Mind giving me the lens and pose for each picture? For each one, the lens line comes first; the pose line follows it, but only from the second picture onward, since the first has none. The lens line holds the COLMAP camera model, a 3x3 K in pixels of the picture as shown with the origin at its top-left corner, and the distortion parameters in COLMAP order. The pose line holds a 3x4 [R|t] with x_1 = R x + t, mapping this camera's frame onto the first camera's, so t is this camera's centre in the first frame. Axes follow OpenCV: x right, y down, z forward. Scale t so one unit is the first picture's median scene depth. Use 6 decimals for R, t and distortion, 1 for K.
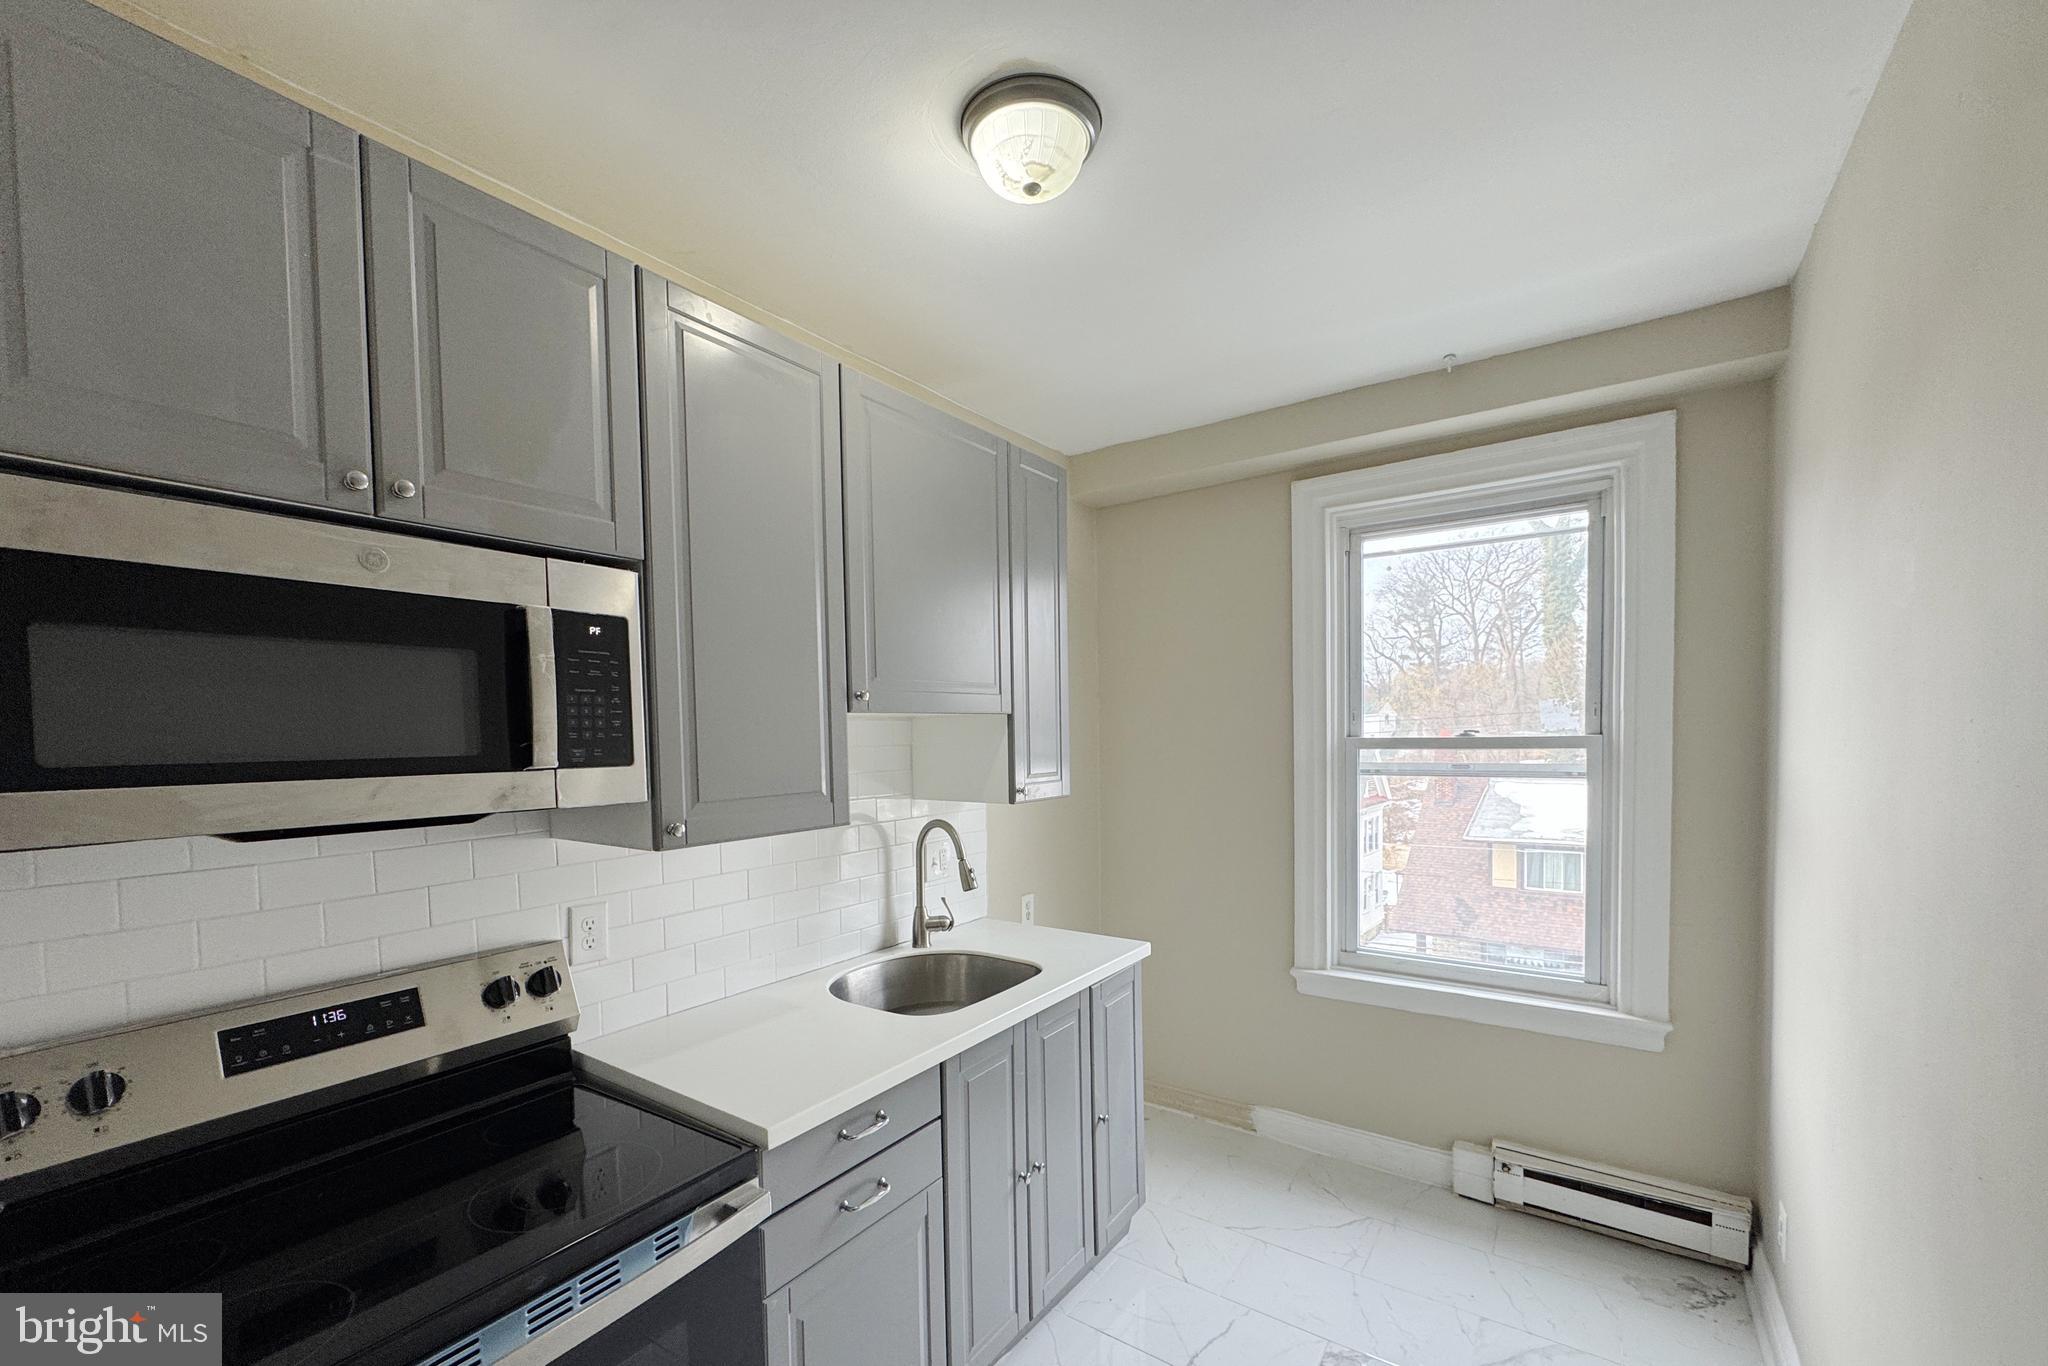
lens RADIAL K [[823.8, 0, 1021.7], [0, 823.8, 761.3], [0, 0, 1]] dist [-0.001547, -0.000107]
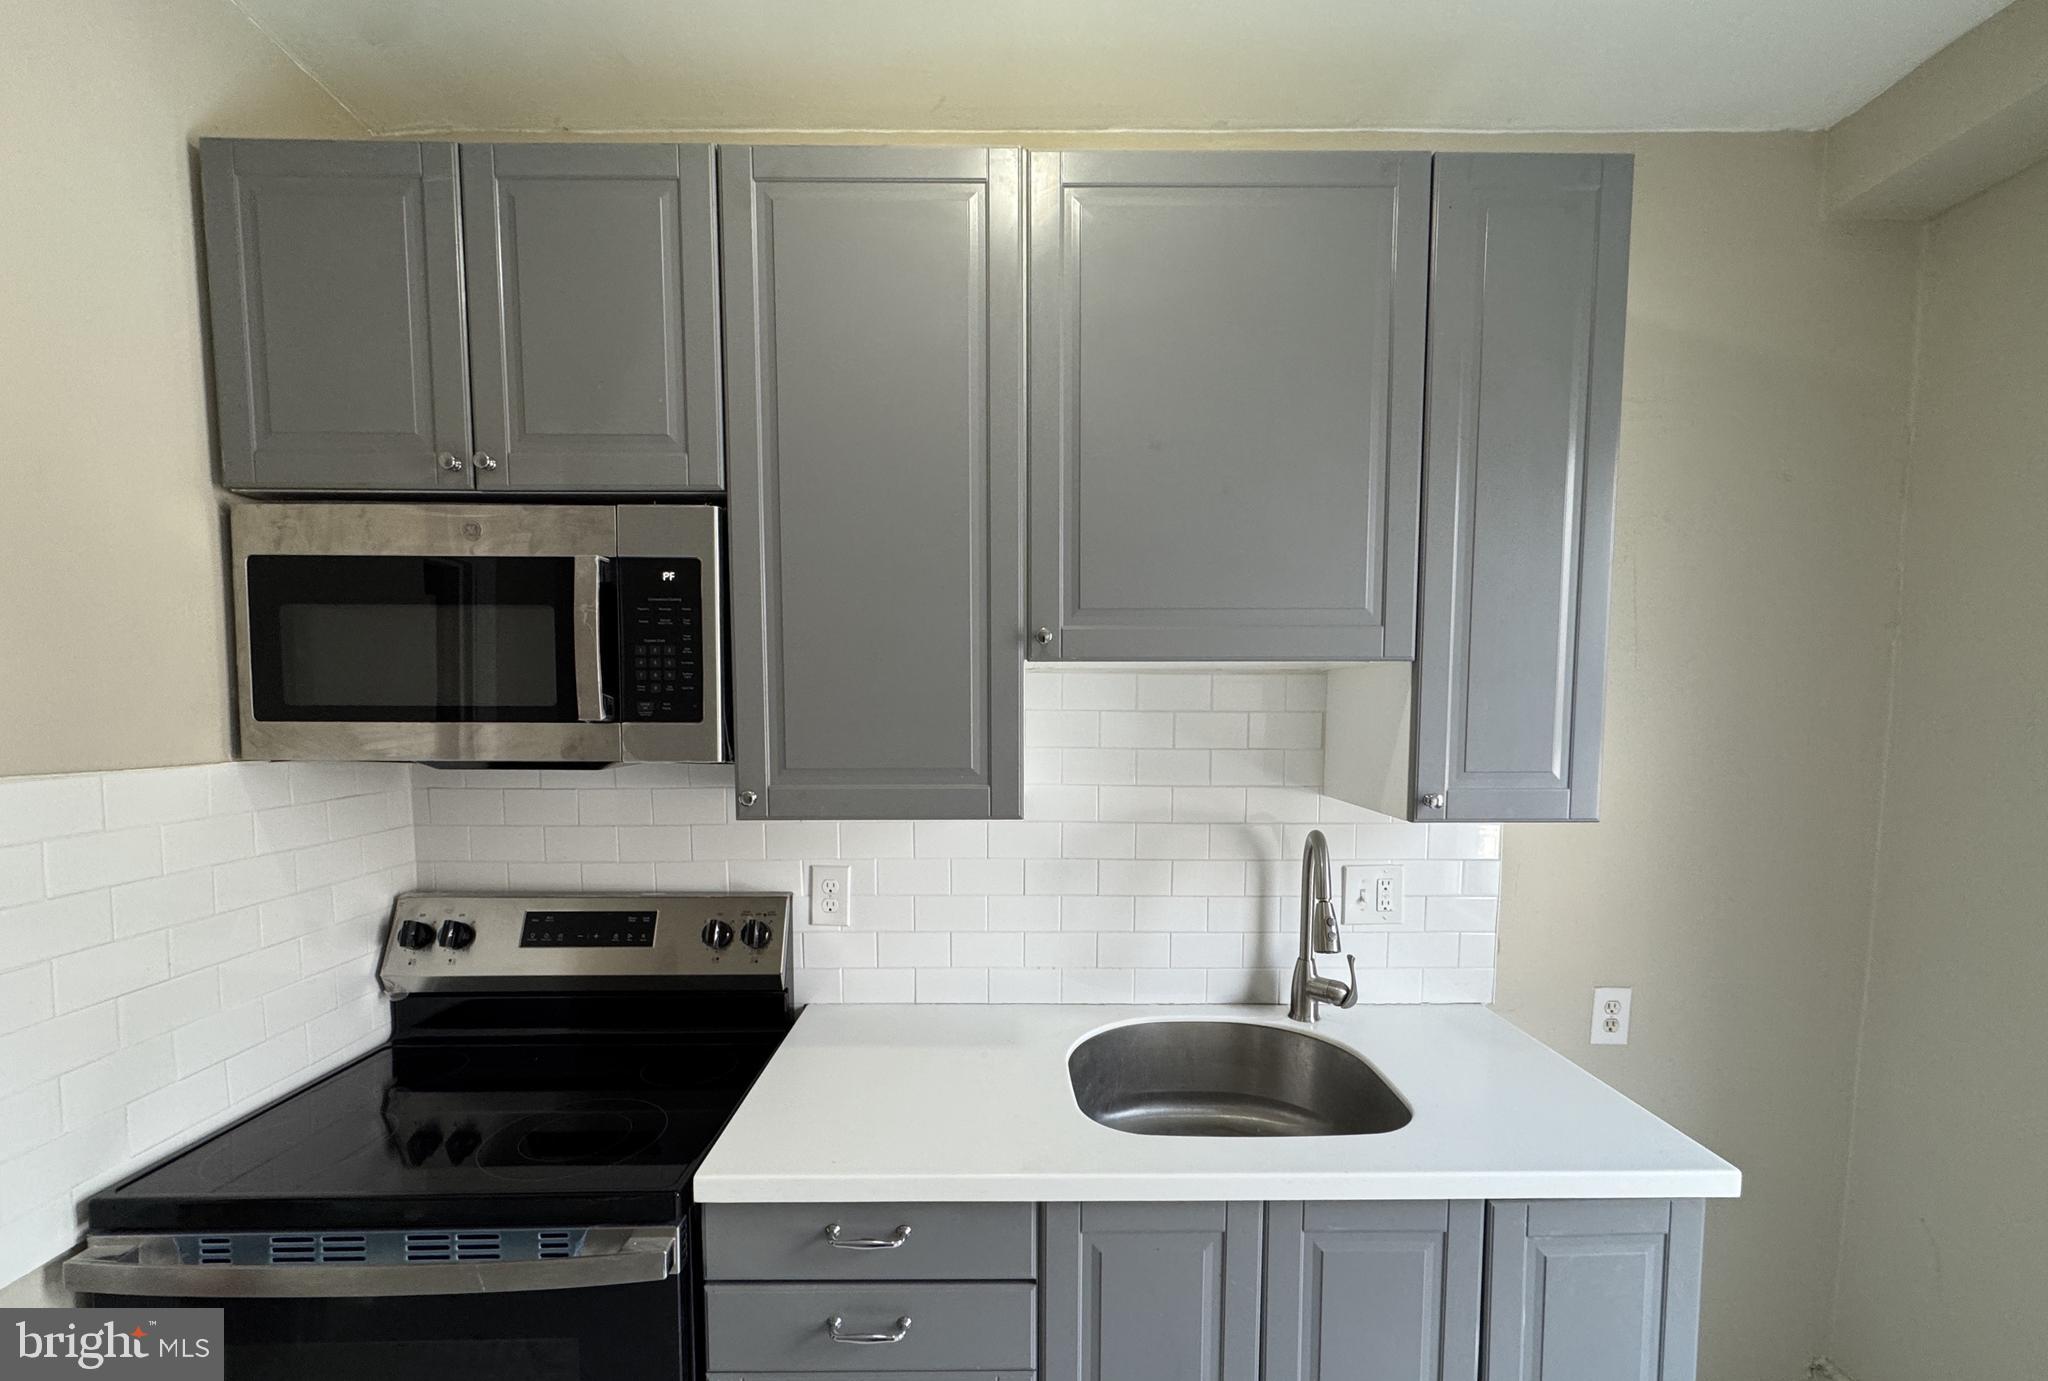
lens RADIAL K [[864.0, 0, 1020.1], [0, 864.0, 763.9], [0, 0, 1]] dist [-0.001190, -0.000009]
pose [[0.585826, 0.078431, -0.806633, 0.309754], [-0.040517, 0.996896, 0.067506, -0.016976], [0.809423, -0.006865, 0.587185, 0.442568]]
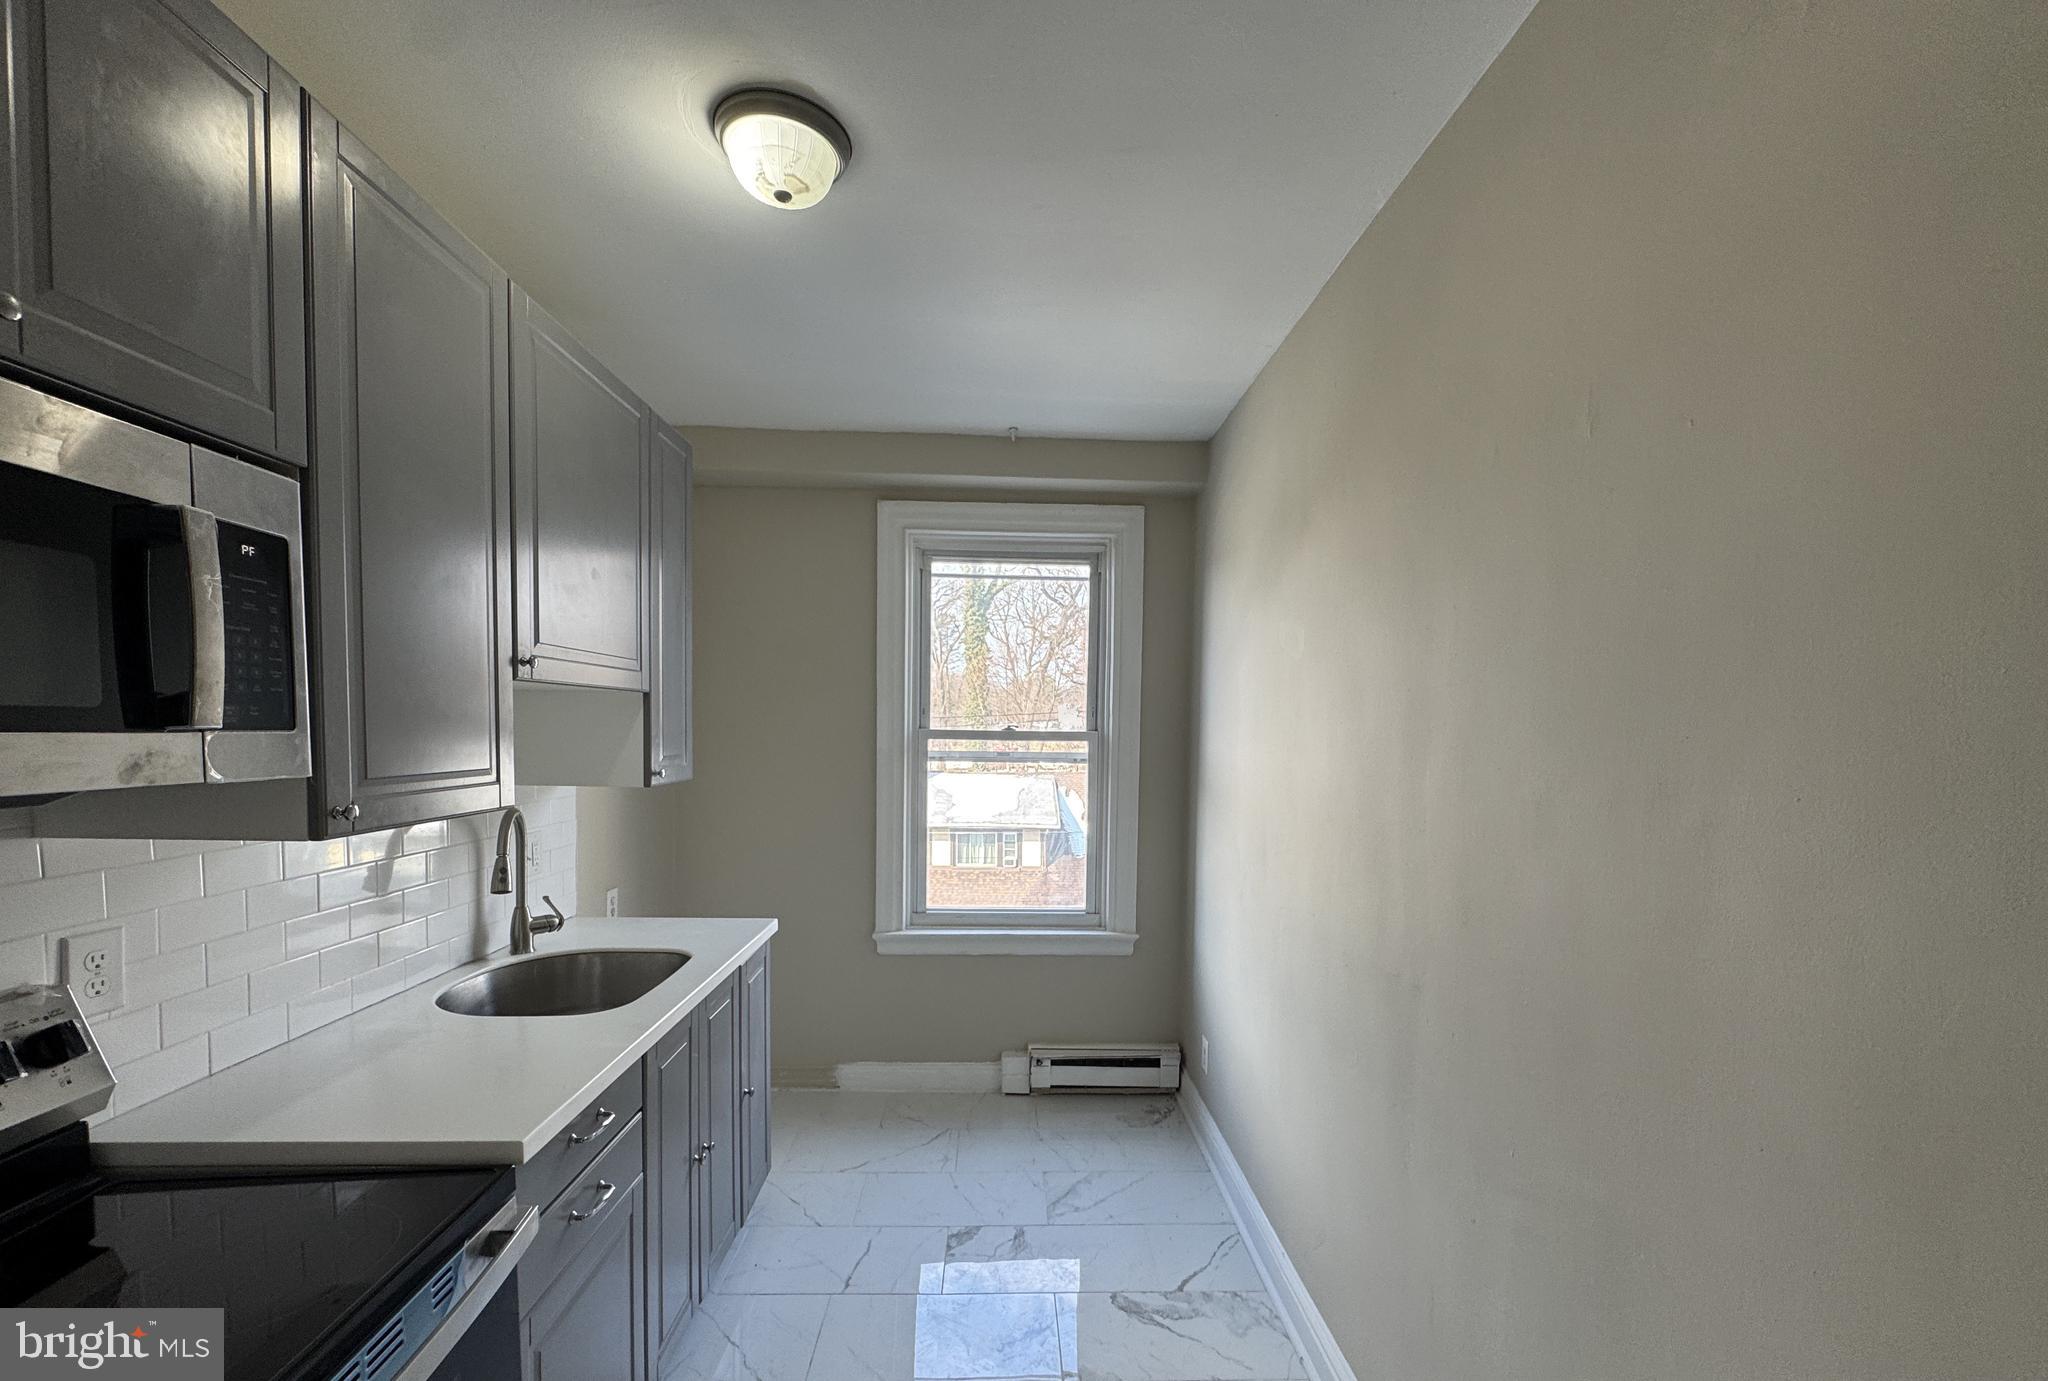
lens RADIAL K [[821.2, 0, 1027.1], [0, 821.2, 761.5], [0, 0, 1]] dist [0.000721, 0.000156]
pose [[0.796942, 0.003252, 0.604047, -0.239169], [-0.005983, 0.999979, 0.002510, 0.017440], [-0.604026, -0.005615, 0.796945, -0.022136]]
